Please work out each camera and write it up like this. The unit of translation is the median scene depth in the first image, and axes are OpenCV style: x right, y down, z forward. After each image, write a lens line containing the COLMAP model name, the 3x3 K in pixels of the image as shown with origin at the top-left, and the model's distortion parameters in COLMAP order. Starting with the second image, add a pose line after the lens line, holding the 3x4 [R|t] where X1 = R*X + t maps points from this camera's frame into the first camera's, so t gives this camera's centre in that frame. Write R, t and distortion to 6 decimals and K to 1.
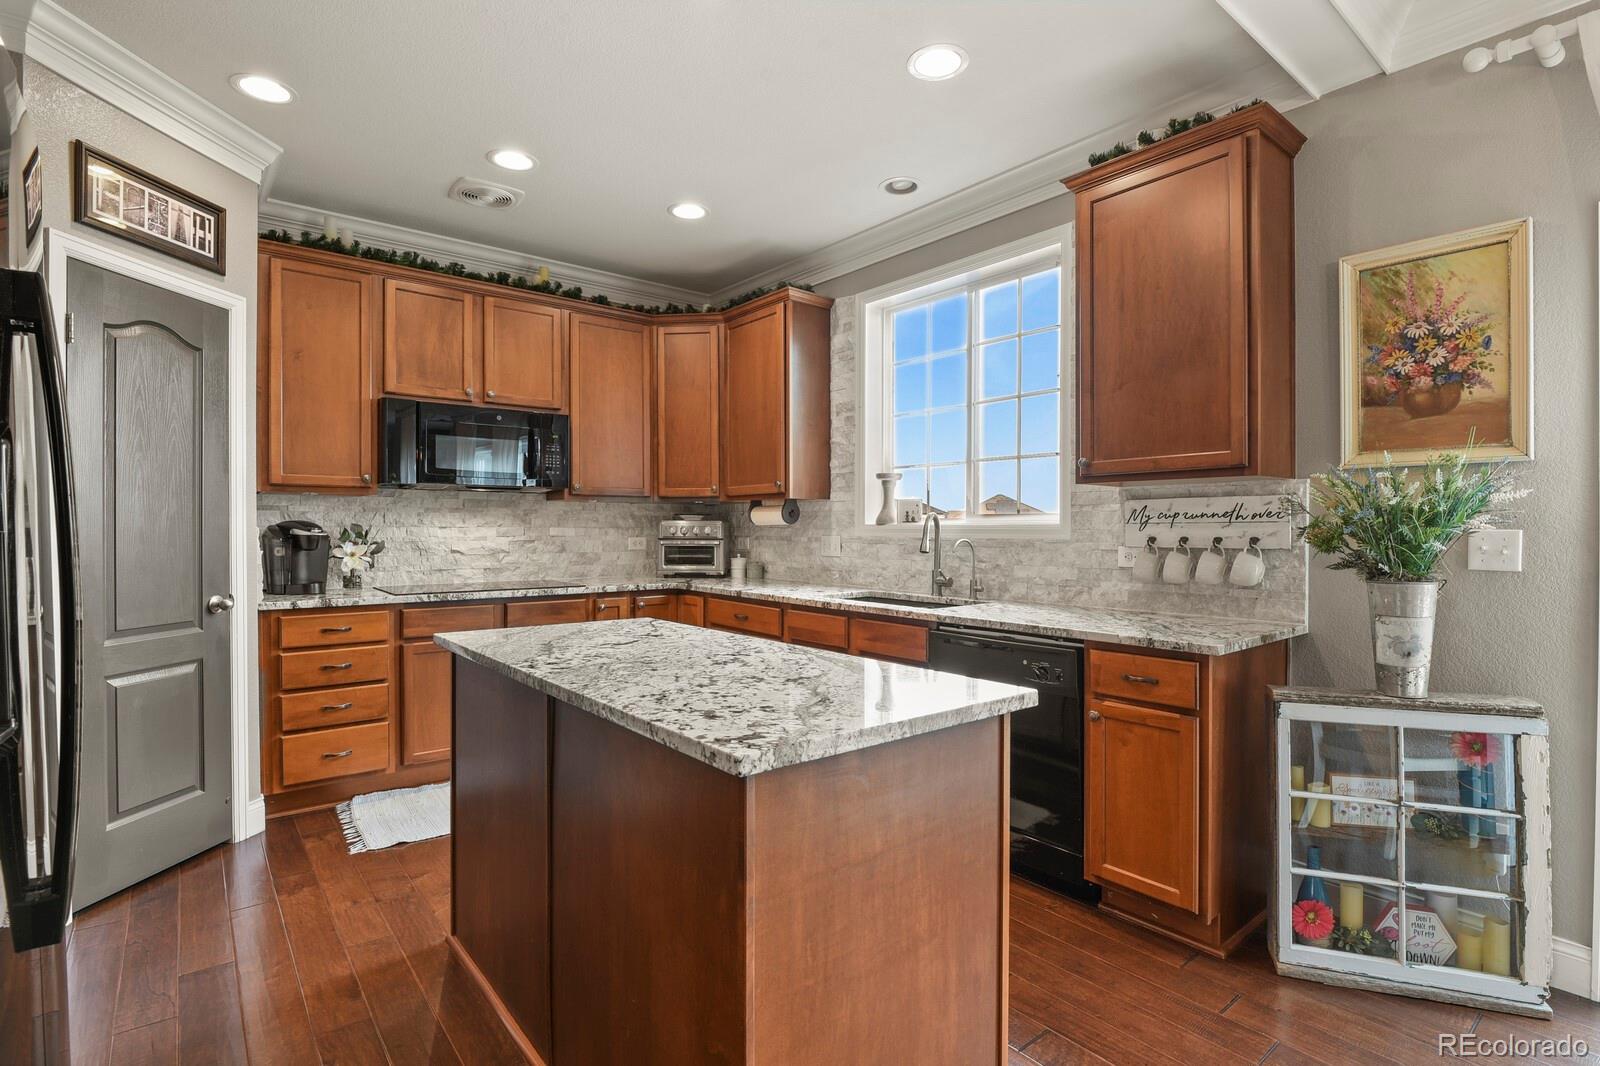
lens RADIAL K [[777.6, 0, 825.3], [0, 777.6, 535.3], [0, 0, 1]] dist [-0.014840, -0.001012]
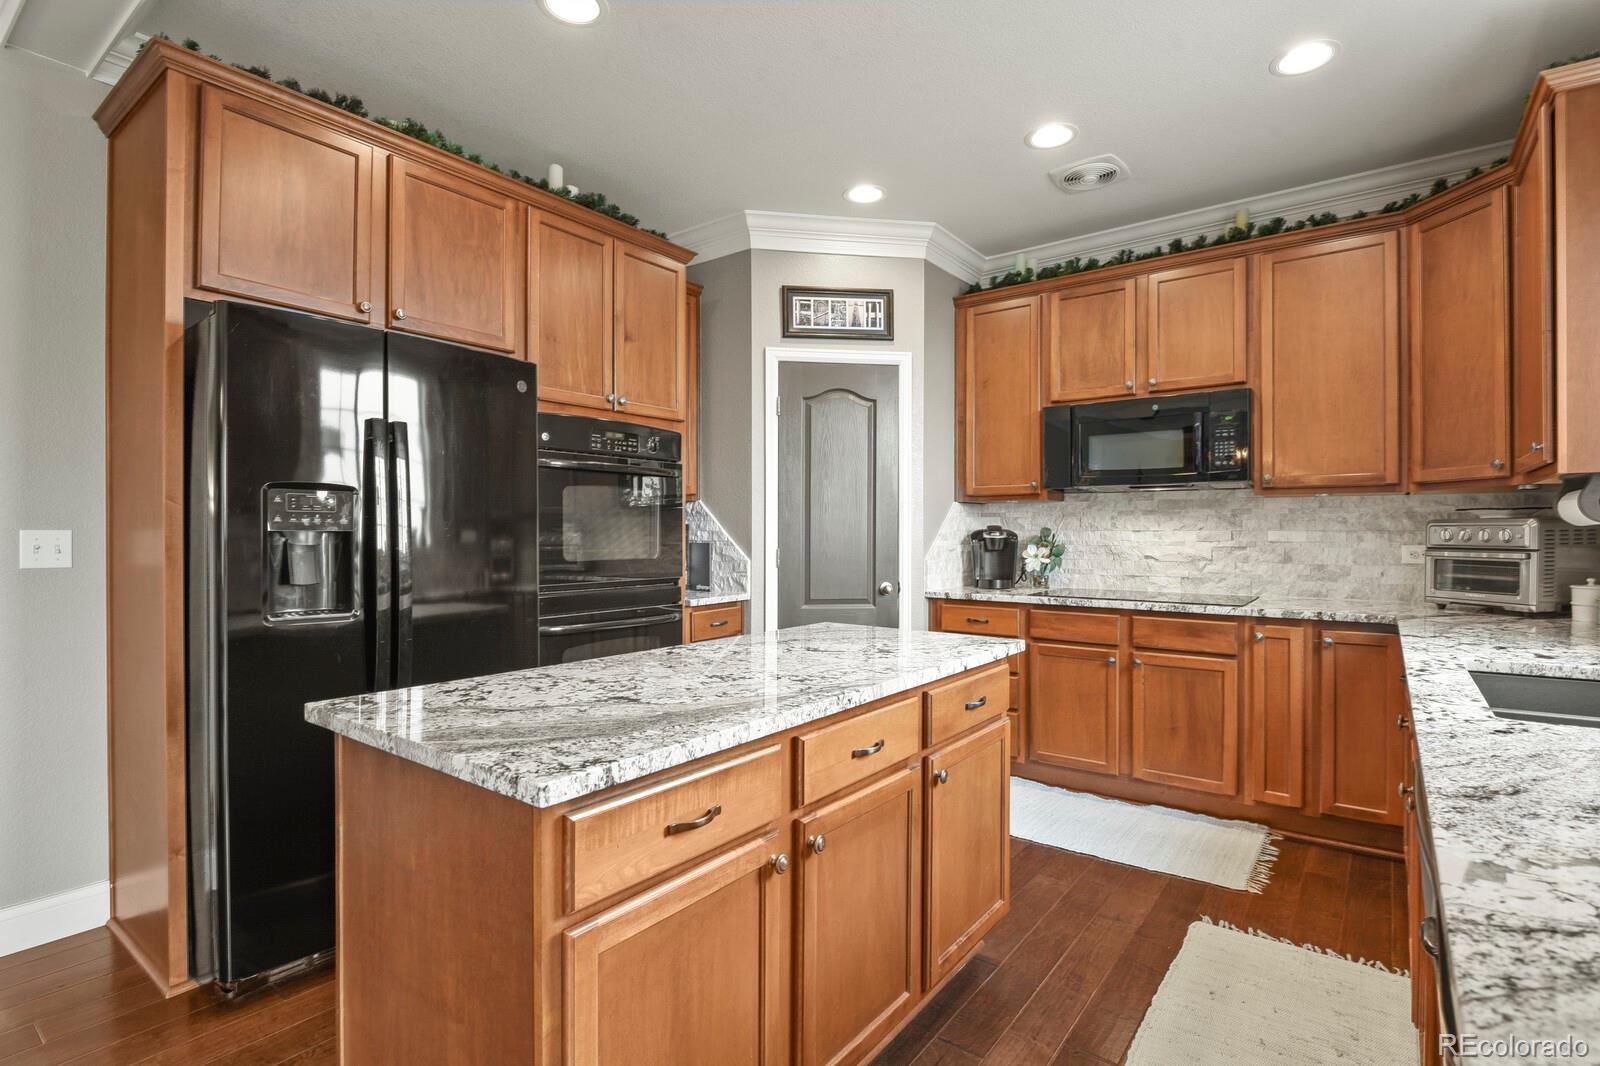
lens RADIAL K [[777.6, 0, 798.2], [0, 777.6, 534.7], [0, 0, 1]] dist [-0.014840, -0.001012]
pose [[0.214965, 0.000950, -0.976621, 0.374019], [-0.010193, 0.999947, -0.001270, -0.000448], [0.976569, 0.010228, 0.214963, 0.429621]]
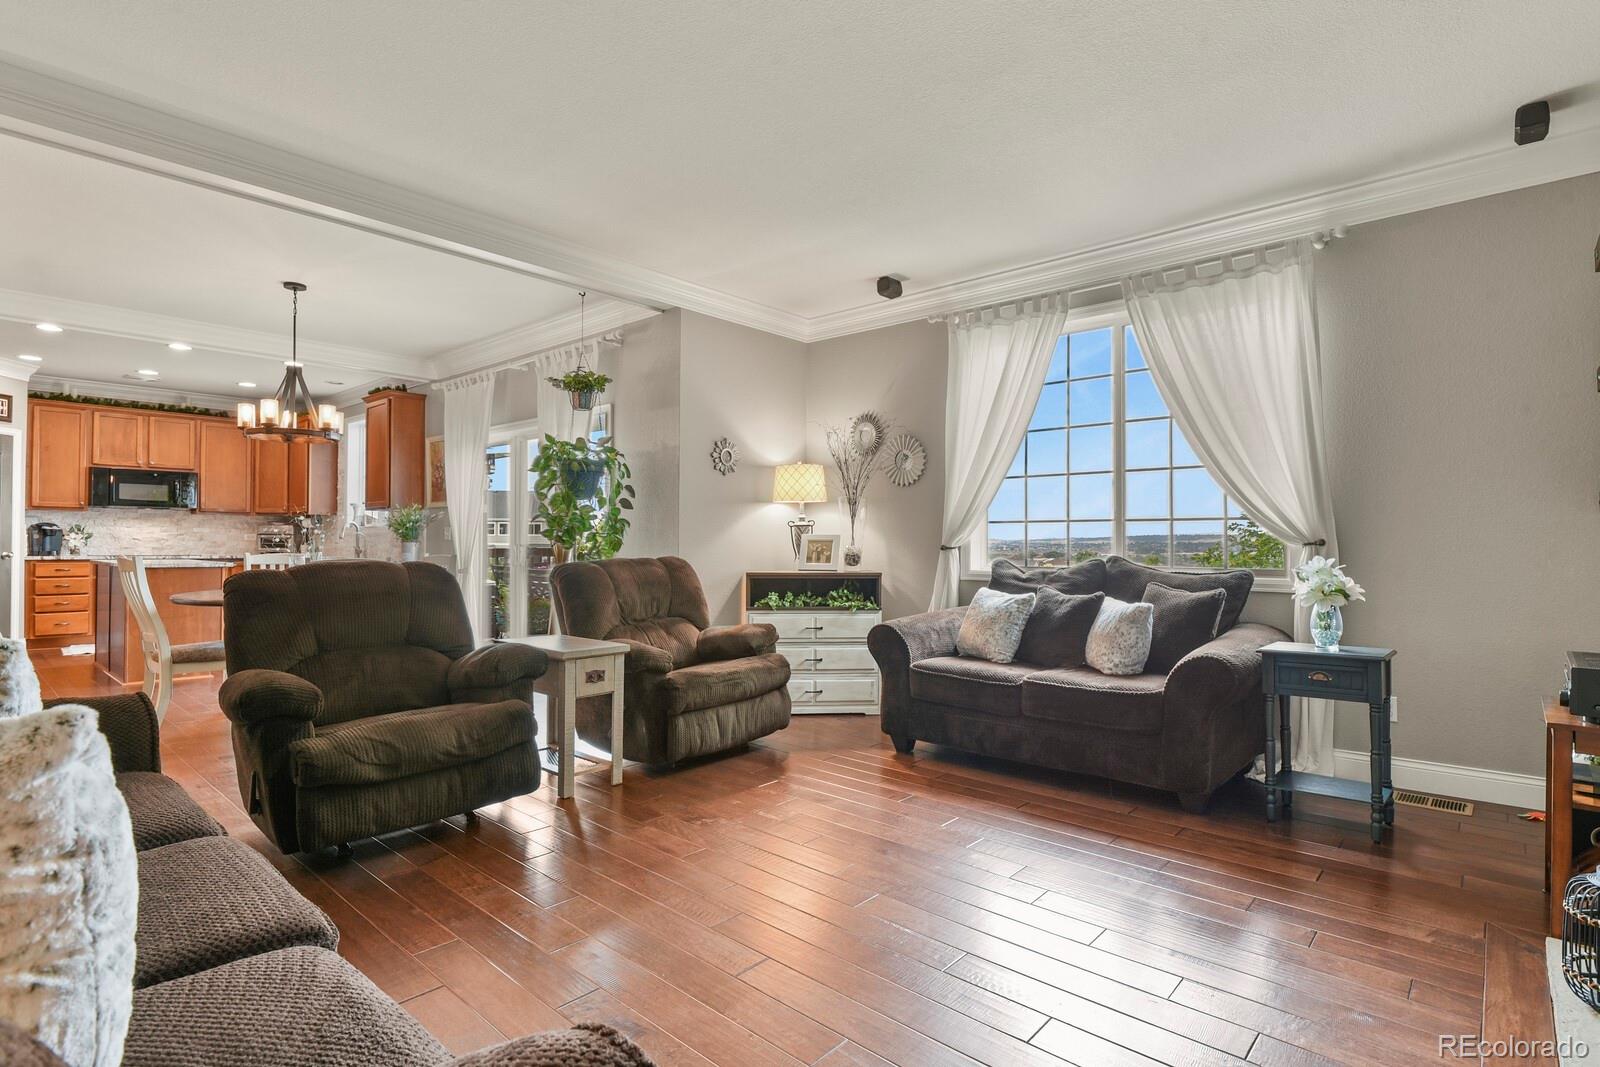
lens RADIAL K [[777.6, 0, 805.1], [0, 777.6, 535.7], [0, 0, 1]] dist [-0.014840, -0.001012]
pose [[0.987960, 0.005853, 0.154602, 1.042729], [-0.003282, 0.999852, -0.016878, 0.044888], [-0.154678, 0.016168, 0.987833, -1.390369]]
